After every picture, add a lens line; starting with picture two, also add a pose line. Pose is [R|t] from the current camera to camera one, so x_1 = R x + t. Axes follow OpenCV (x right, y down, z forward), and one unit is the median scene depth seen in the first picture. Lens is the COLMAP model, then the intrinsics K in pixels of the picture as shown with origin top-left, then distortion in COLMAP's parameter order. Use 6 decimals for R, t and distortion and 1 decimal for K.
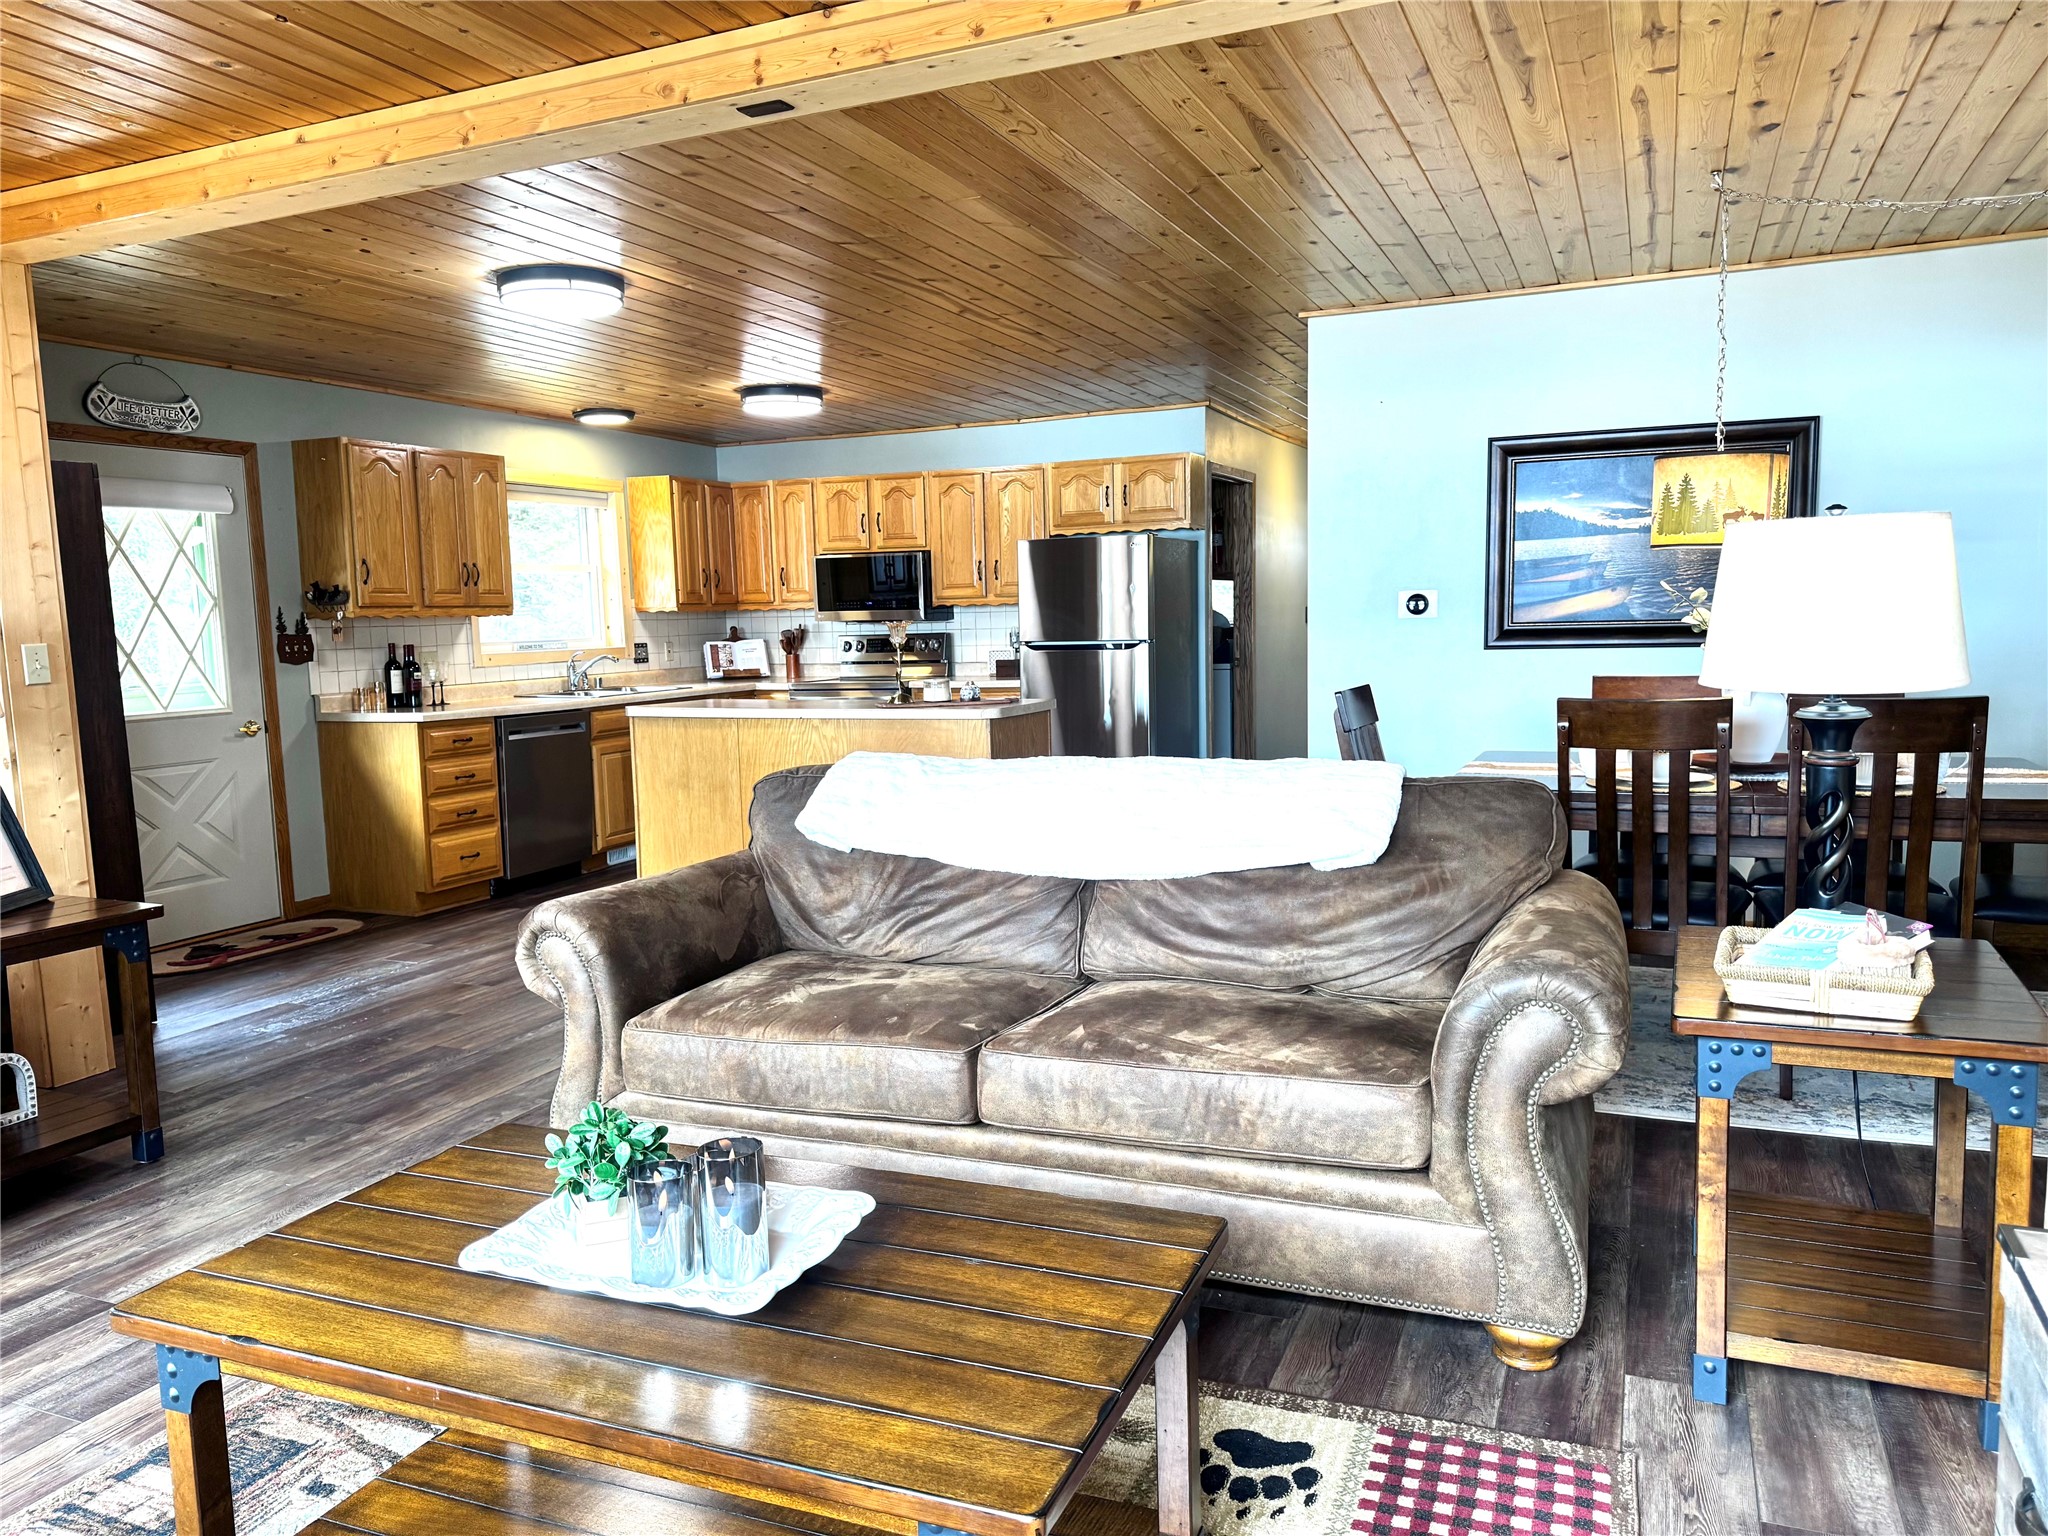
lens RADIAL K [[1433.3, 0, 1024.0], [0, 1433.3, 768.0], [0, 0, 1]] dist [0.137666, -0.213561]
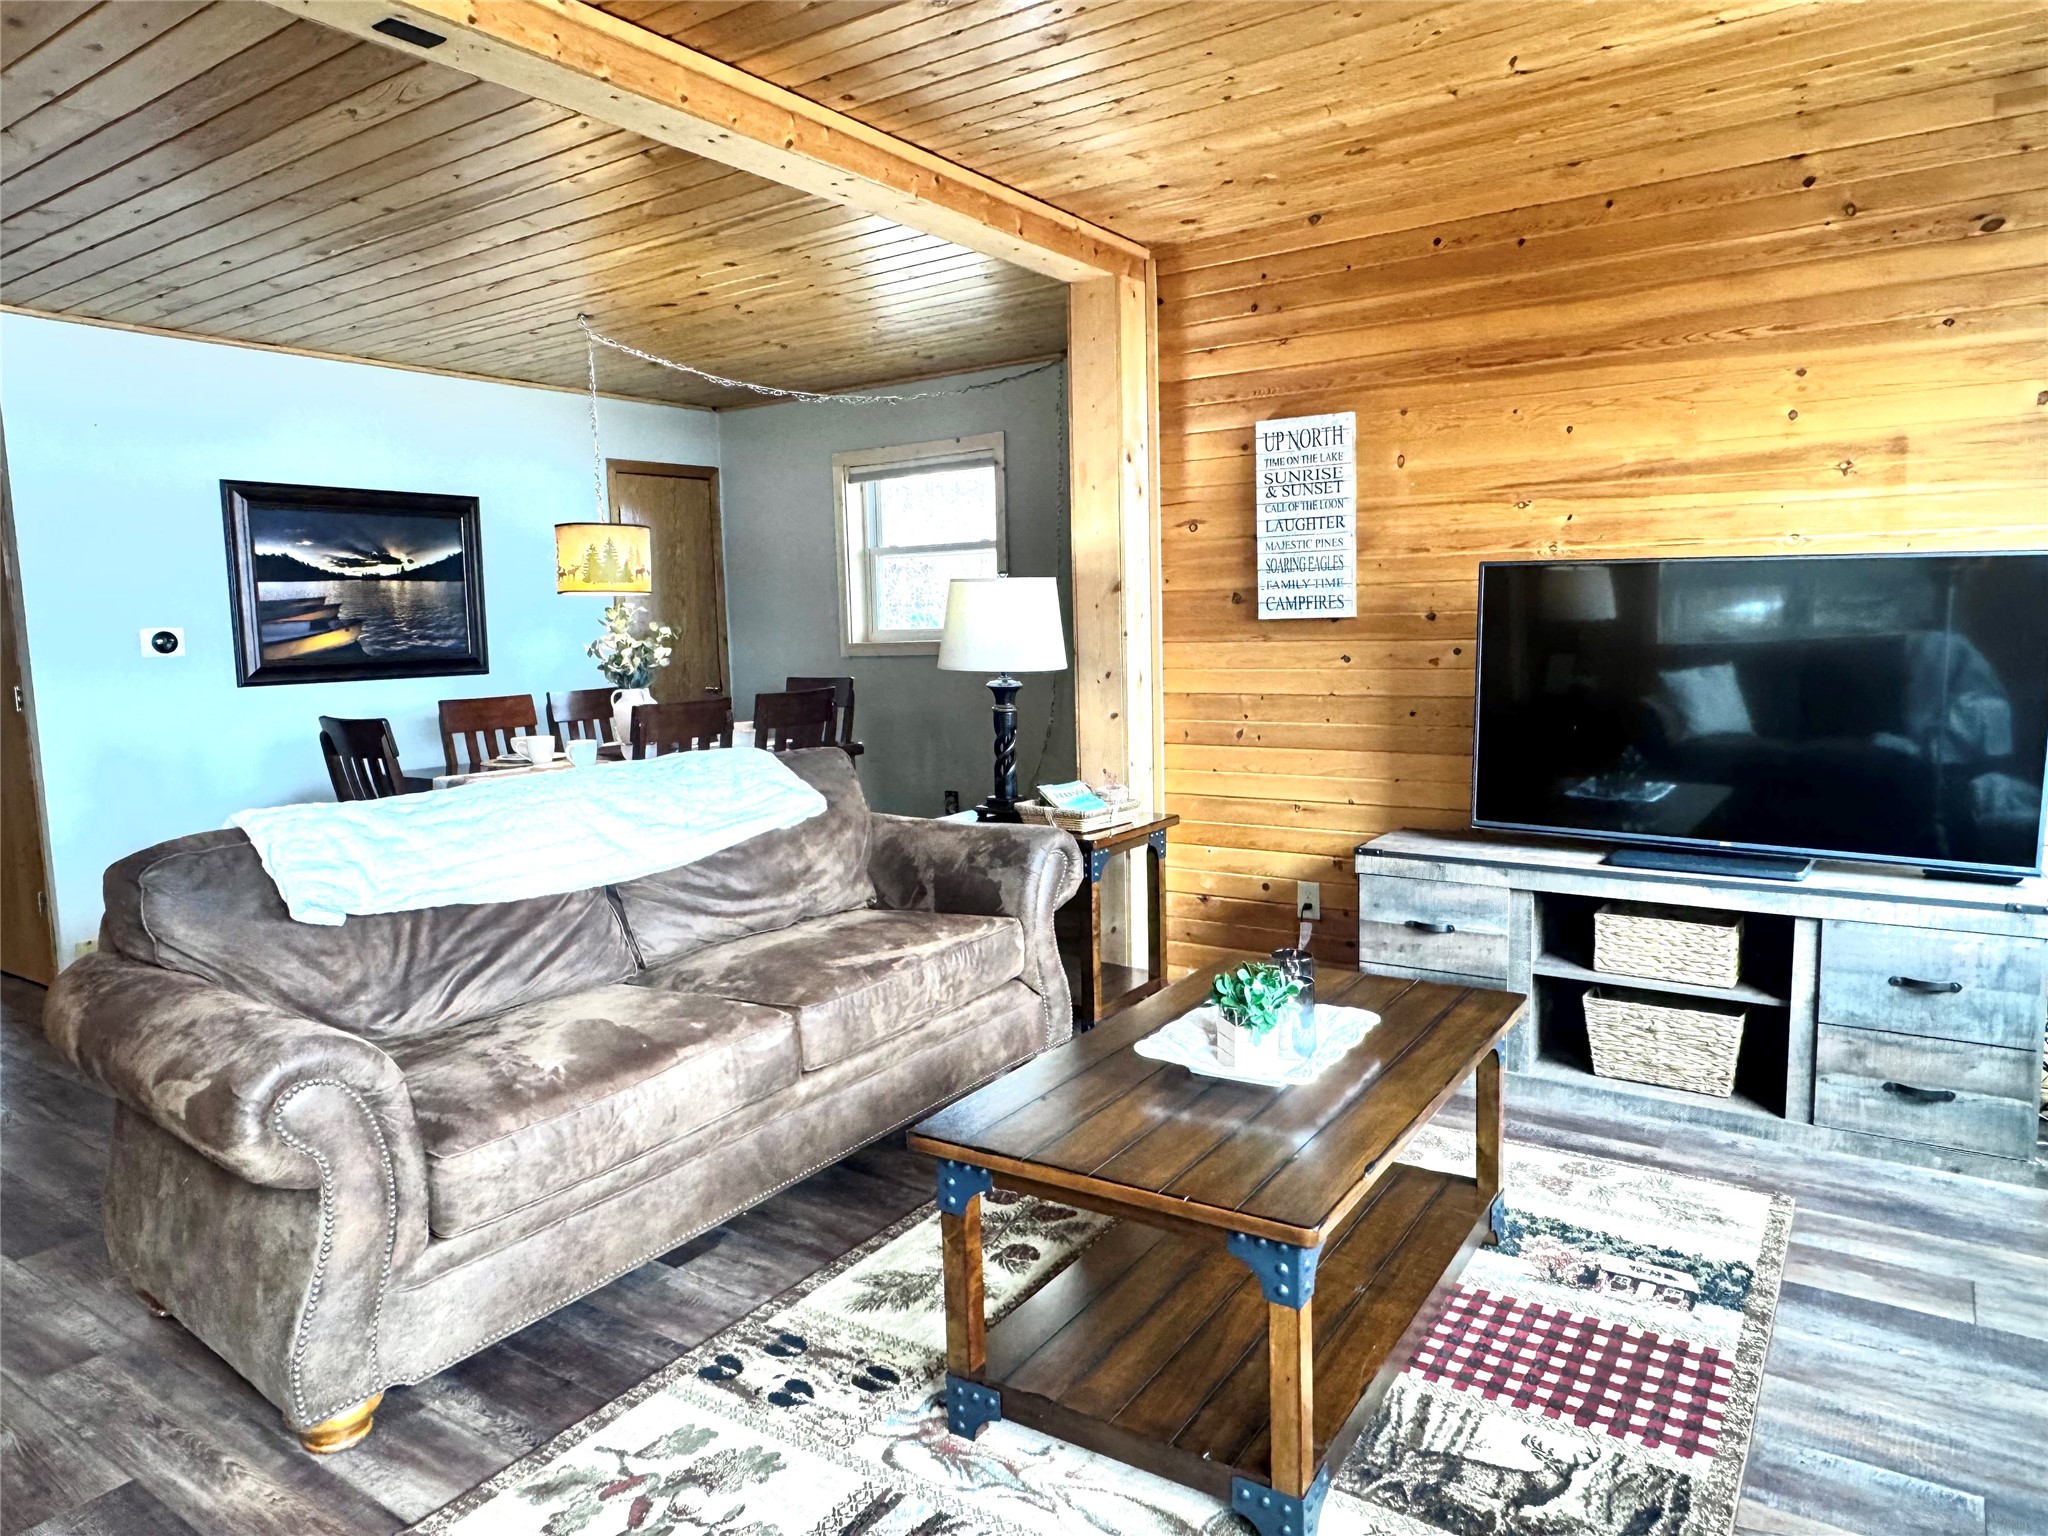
lens RADIAL K [[1319.0, 0, 1023.4], [0, 1319.0, 775.1], [0, 0, 1]] dist [-0.025959, 0.021232]
pose [[0.188725, -0.097171, 0.977211, -0.400328], [0.126806, 0.989173, 0.073871, -0.016189], [-0.973809, 0.109975, 0.199003, 0.245762]]
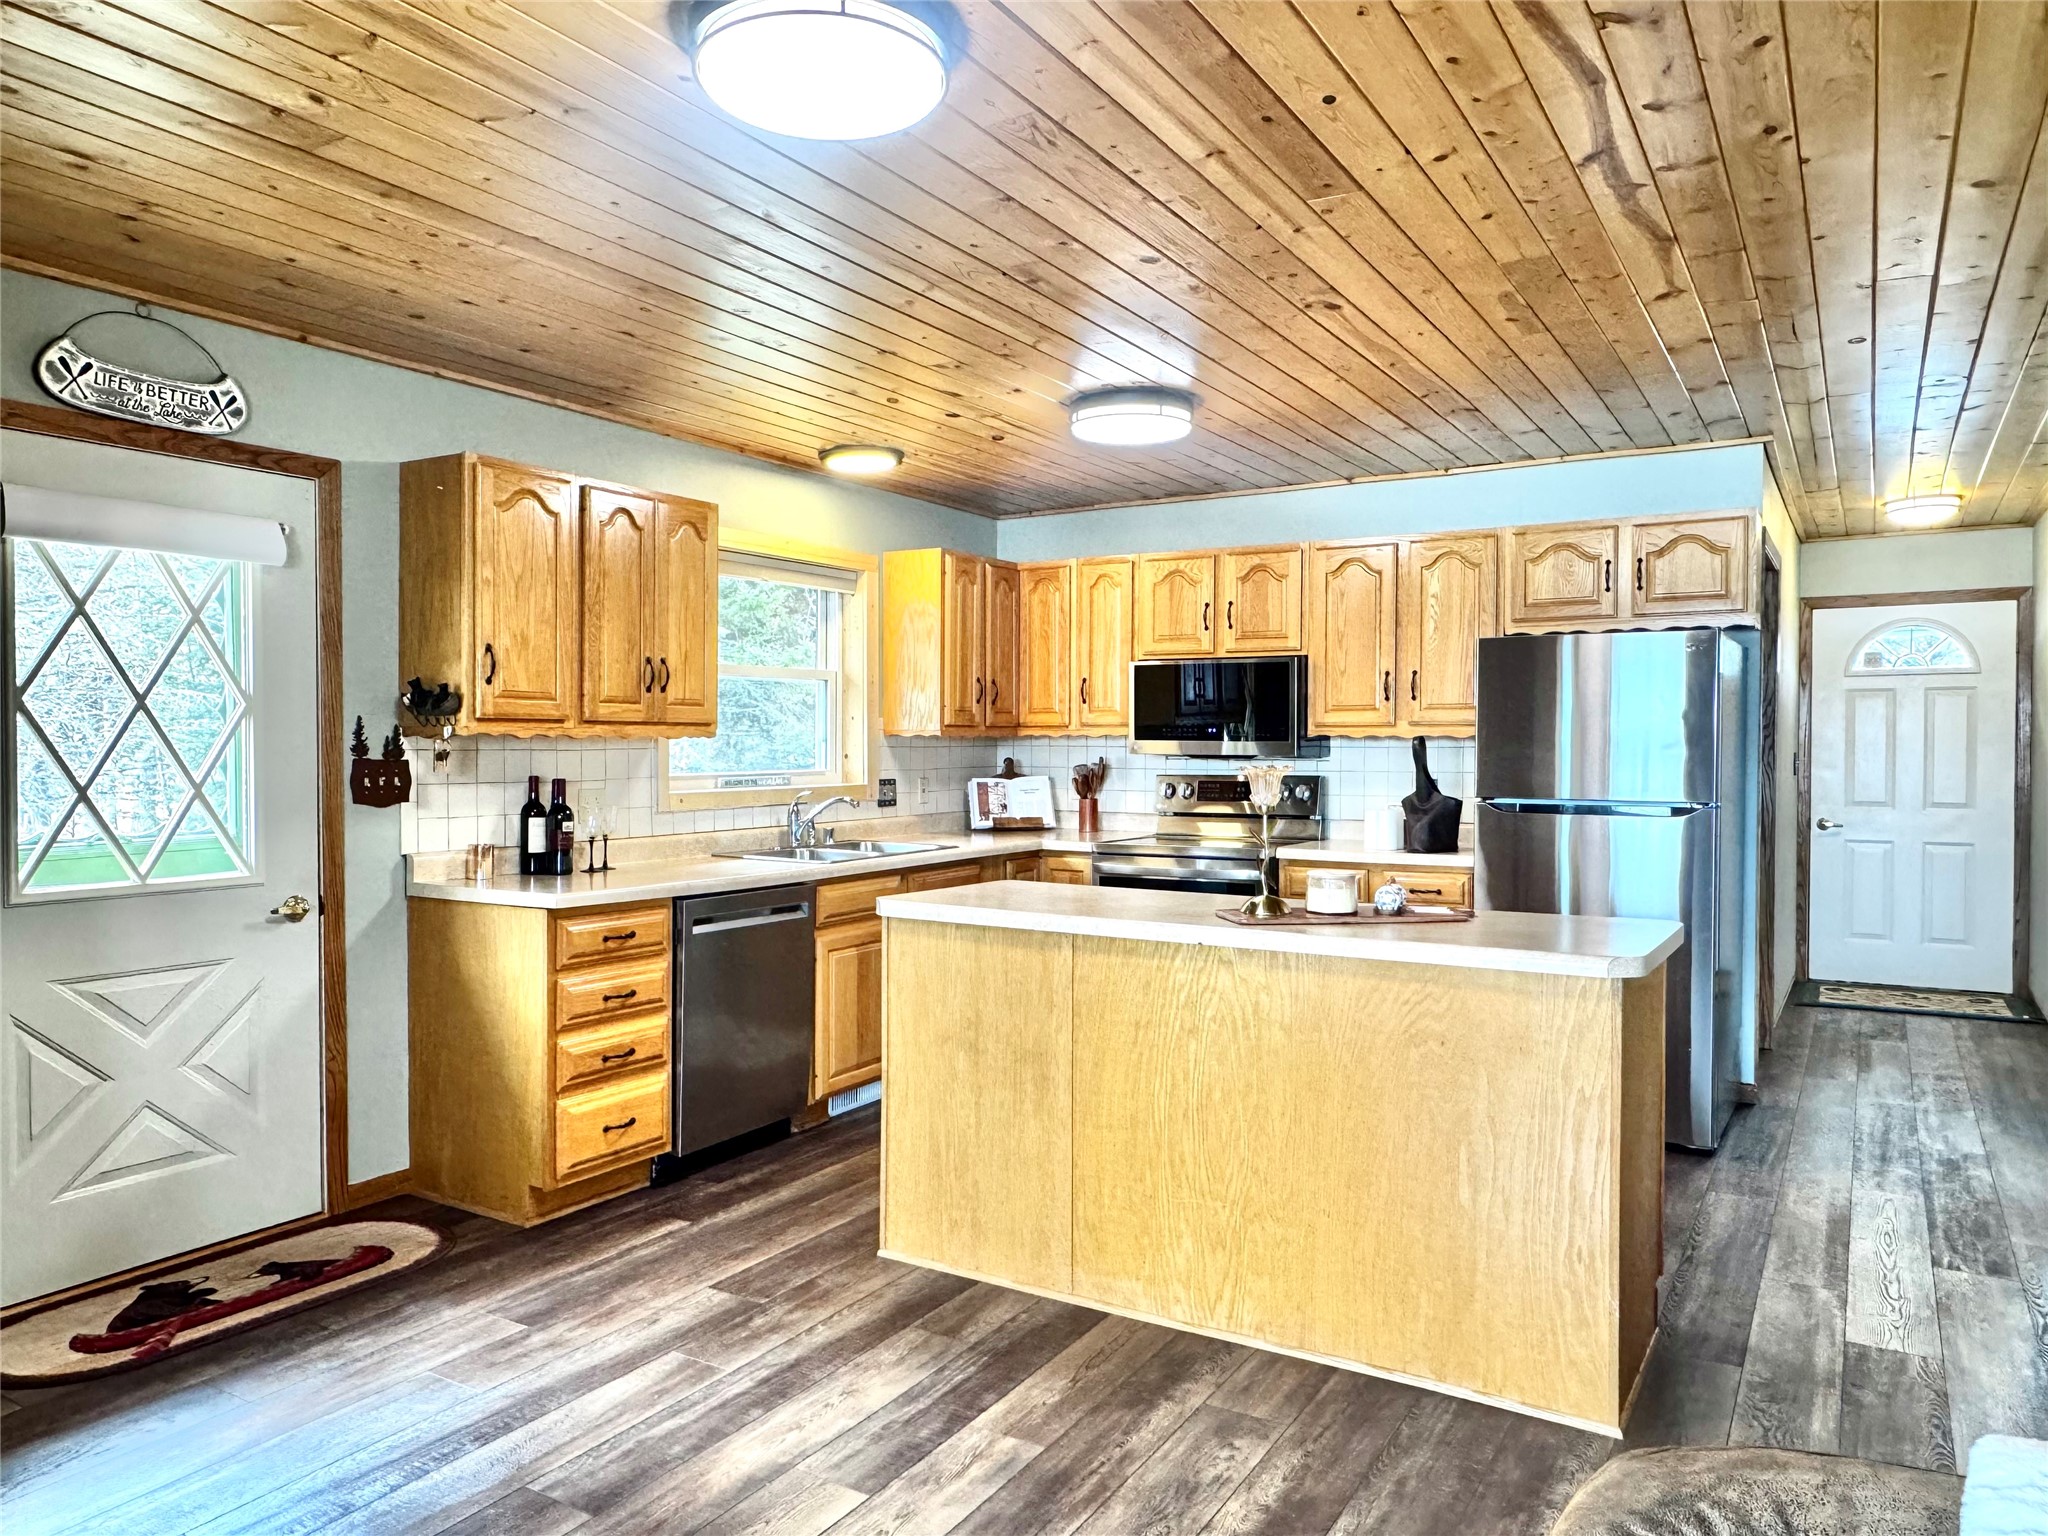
lens RADIAL K [[1389.1, 0, 1024.0], [0, 1389.1, 768.0], [0, 0, 1]] dist [0.000439, -0.000425]
pose [[0.989879, 0.030138, -0.138674, -0.133193], [-0.042183, 0.995508, -0.084757, -0.046917], [0.135497, 0.089749, 0.986705, 0.427062]]
